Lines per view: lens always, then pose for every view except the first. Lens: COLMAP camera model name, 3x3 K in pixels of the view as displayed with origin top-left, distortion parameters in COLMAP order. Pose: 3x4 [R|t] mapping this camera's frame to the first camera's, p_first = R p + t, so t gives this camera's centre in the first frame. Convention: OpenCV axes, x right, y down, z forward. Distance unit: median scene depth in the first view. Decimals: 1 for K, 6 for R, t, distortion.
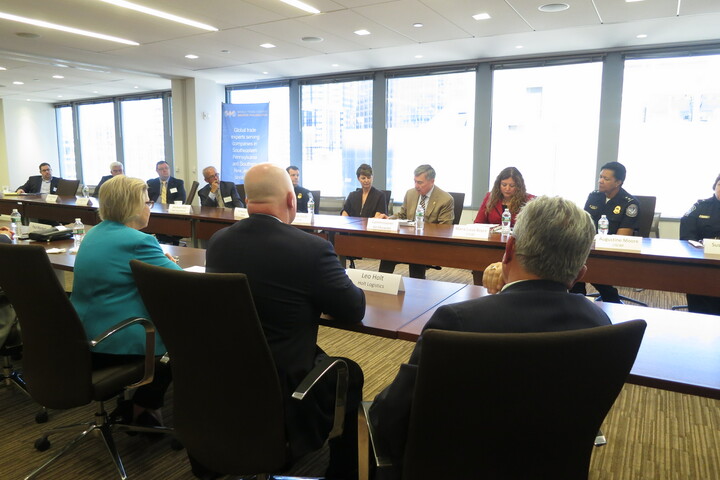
lens RADIAL K [[517.9, 0, 360.0], [0, 517.9, 240.0], [0, 0, 1]] dist [-0.042361, -0.001939]
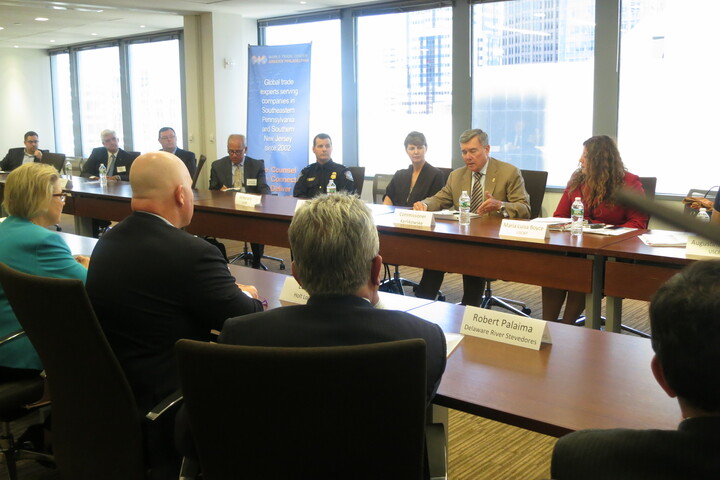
lens RADIAL K [[787.3, 0, 360.0], [0, 787.3, 240.0], [0, 0, 1]] dist [-0.087020, 0.007617]
pose [[0.982623, 0.012793, -0.185171, 0.092983], [-0.011364, 0.999897, 0.008778, -0.004225], [0.185264, -0.006521, 0.982667, -0.051781]]
